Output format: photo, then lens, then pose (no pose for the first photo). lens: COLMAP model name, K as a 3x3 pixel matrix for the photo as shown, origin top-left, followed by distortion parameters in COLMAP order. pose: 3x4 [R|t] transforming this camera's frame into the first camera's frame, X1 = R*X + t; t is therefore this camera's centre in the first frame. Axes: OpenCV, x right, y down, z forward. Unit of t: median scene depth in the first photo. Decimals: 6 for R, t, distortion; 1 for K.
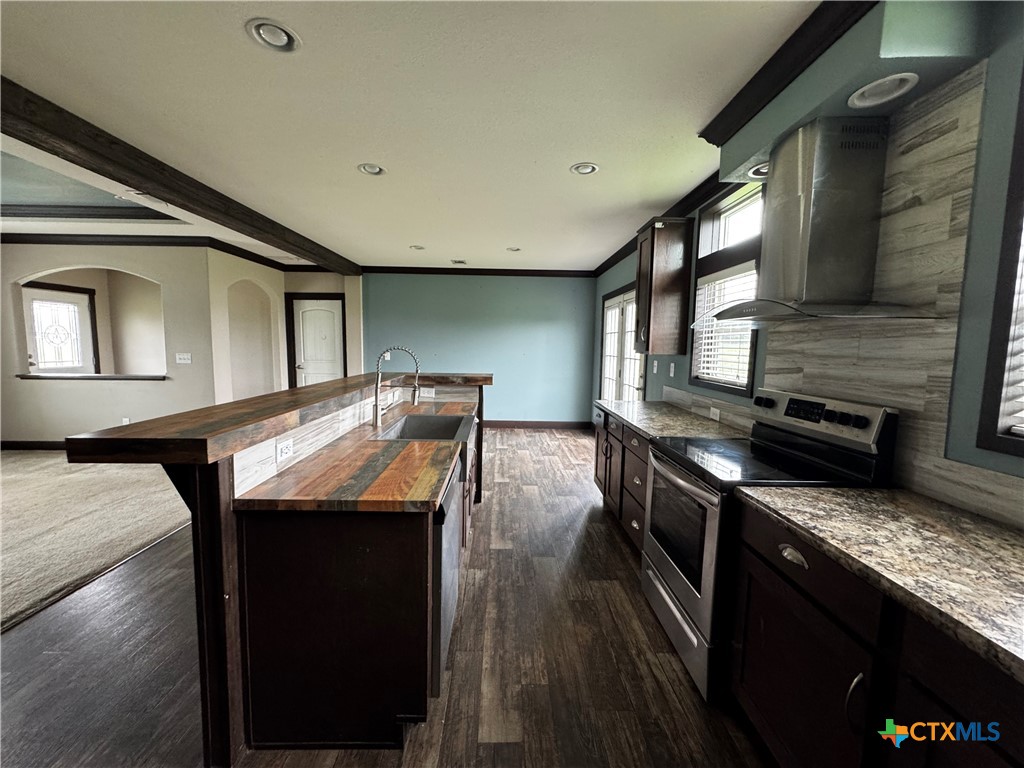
lens RADIAL K [[411.2, 0, 507.4], [0, 411.2, 384.8], [0, 0, 1]] dist [-0.001177, -0.000330]
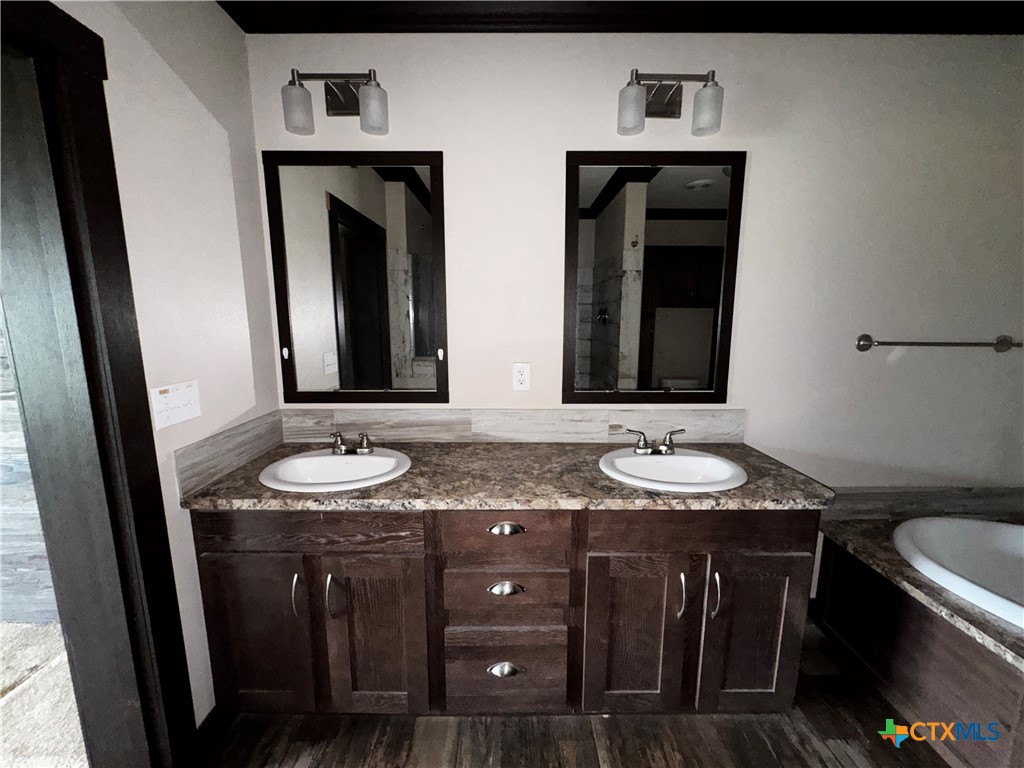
lens RADIAL K [[411.2, 0, 512.6], [0, 411.2, 383.7], [0, 0, 1]] dist [-0.001177, -0.000330]
pose [[0.013959, -0.179568, 0.983647, -0.142392], [0.097626, 0.979287, 0.177386, -0.077331], [-0.995125, 0.093553, 0.031200, 0.463301]]
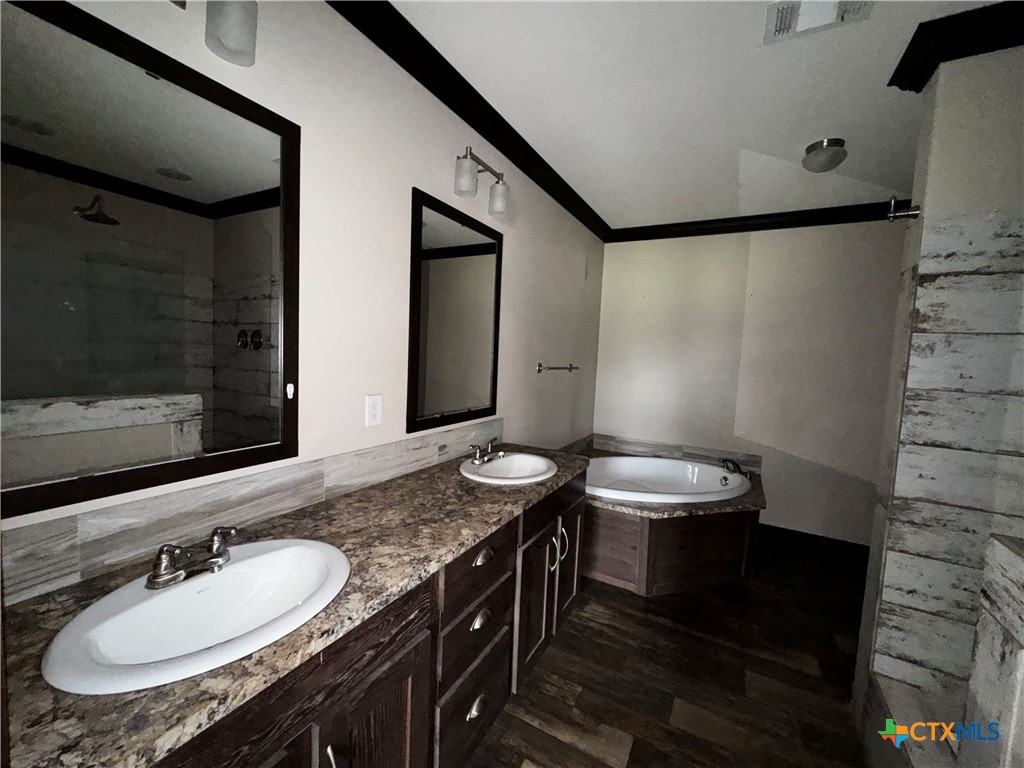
lens RADIAL K [[411.2, 0, 512.5], [0, 411.2, 382.4], [0, 0, 1]] dist [-0.001177, -0.000330]
pose [[-0.864956, -0.094505, 0.492870, 0.186554], [-0.012313, 0.985810, 0.167415, -0.135766], [-0.501697, 0.138738, -0.853845, 1.162517]]
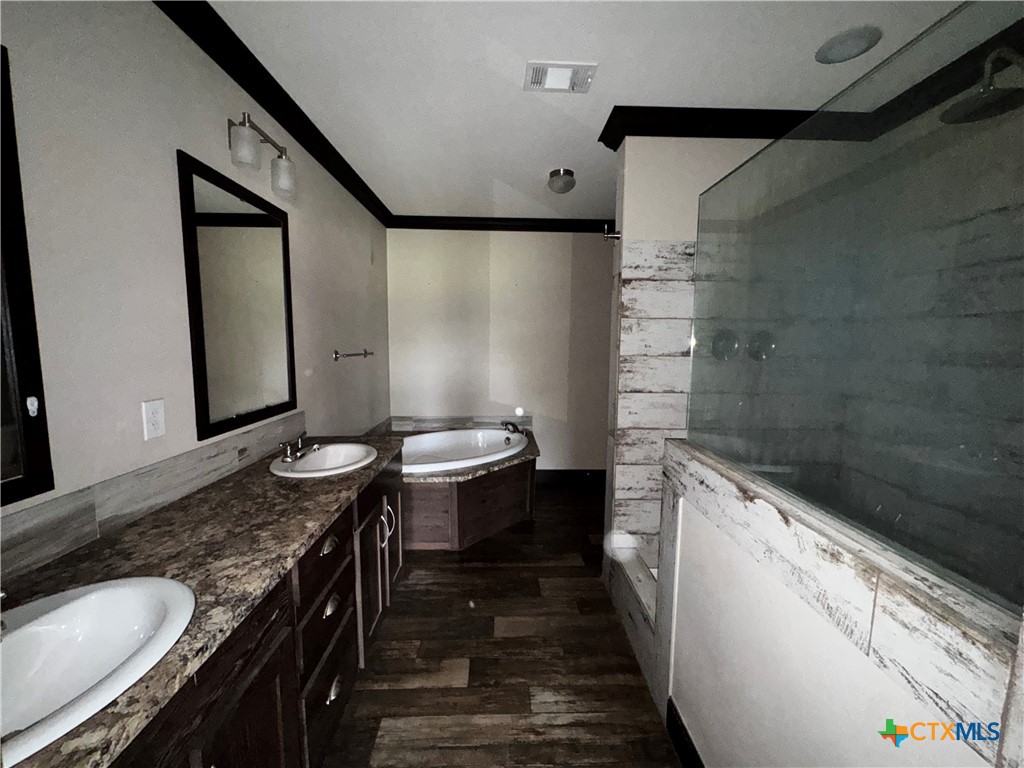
lens RADIAL K [[411.2, 0, 514.0], [0, 411.2, 382.0], [0, 0, 1]] dist [-0.001177, -0.000330]
pose [[-0.999484, -0.025023, -0.020136, 0.257556], [-0.028522, 0.979738, 0.198243, -0.155916], [0.014768, 0.198716, -0.979946, 1.299742]]
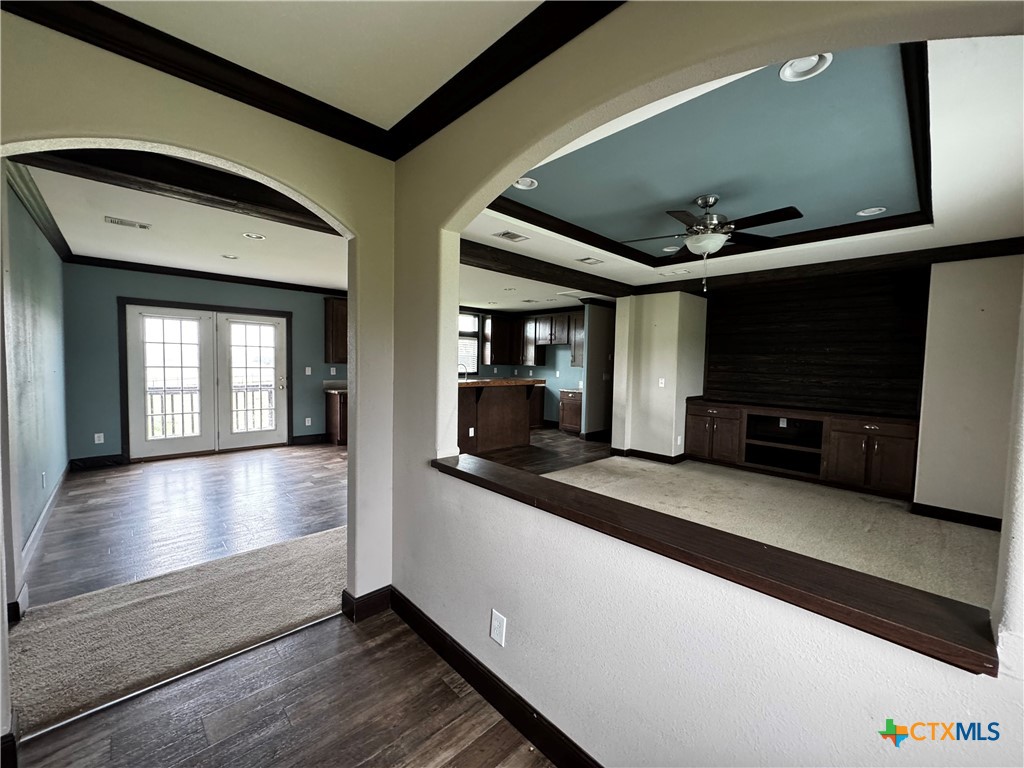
lens RADIAL K [[411.2, 0, 516.7], [0, 411.2, 383.2], [0, 0, 1]] dist [-0.001177, -0.000330]
pose [[-0.689614, -0.068476, 0.720933, -3.735213], [0.040097, 0.990382, 0.132424, -0.471972], [-0.723066, 0.120229, -0.680235, 3.968223]]
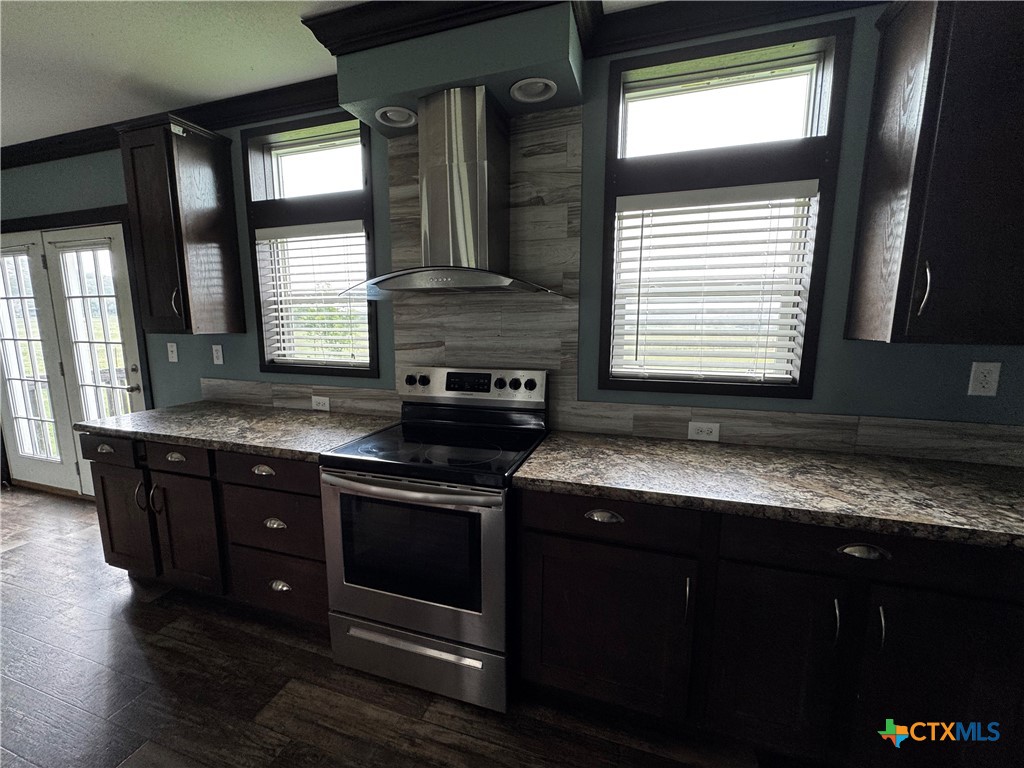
lens RADIAL K [[411.2, 0, 513.1], [0, 411.2, 383.5], [0, 0, 1]] dist [-0.001177, -0.000330]
pose [[0.312504, -0.156285, 0.936972, -0.261047], [0.096298, 0.986504, 0.132429, -0.074241], [-0.945023, 0.048844, 0.323336, 0.676780]]
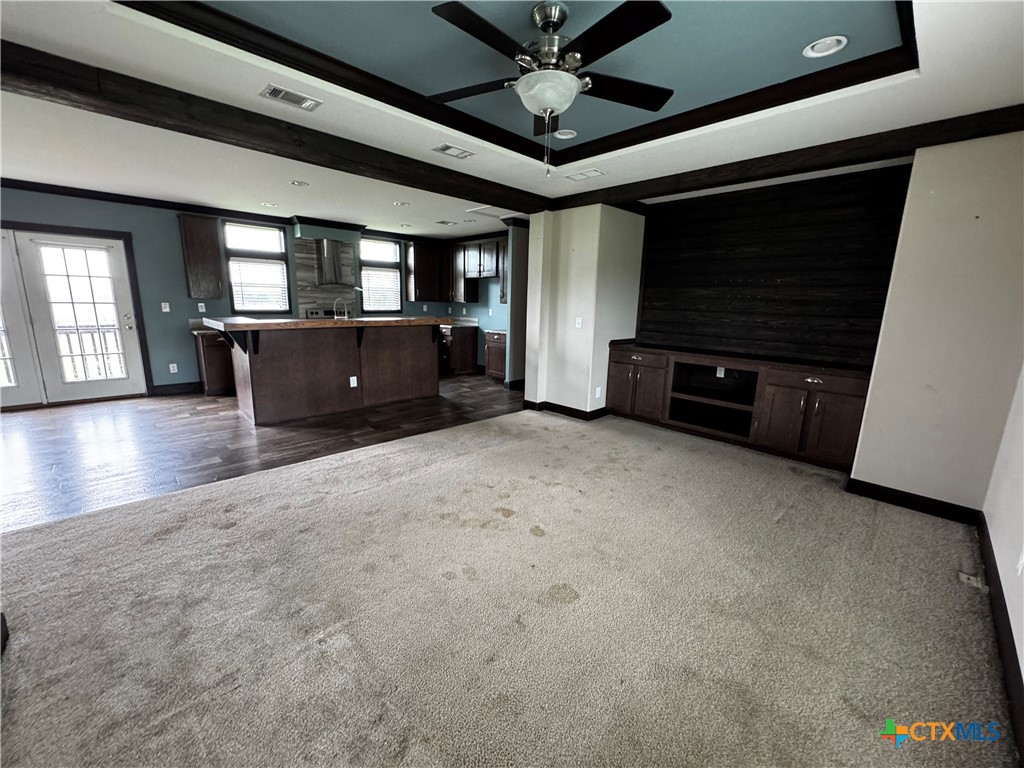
lens RADIAL K [[411.2, 0, 516.0], [0, 411.2, 383.8], [0, 0, 1]] dist [-0.001177, -0.000330]
pose [[-0.696503, -0.173605, 0.696237, -3.829115], [0.036564, 0.960444, 0.276061, -0.350333], [-0.716622, 0.217734, -0.662604, 2.917822]]
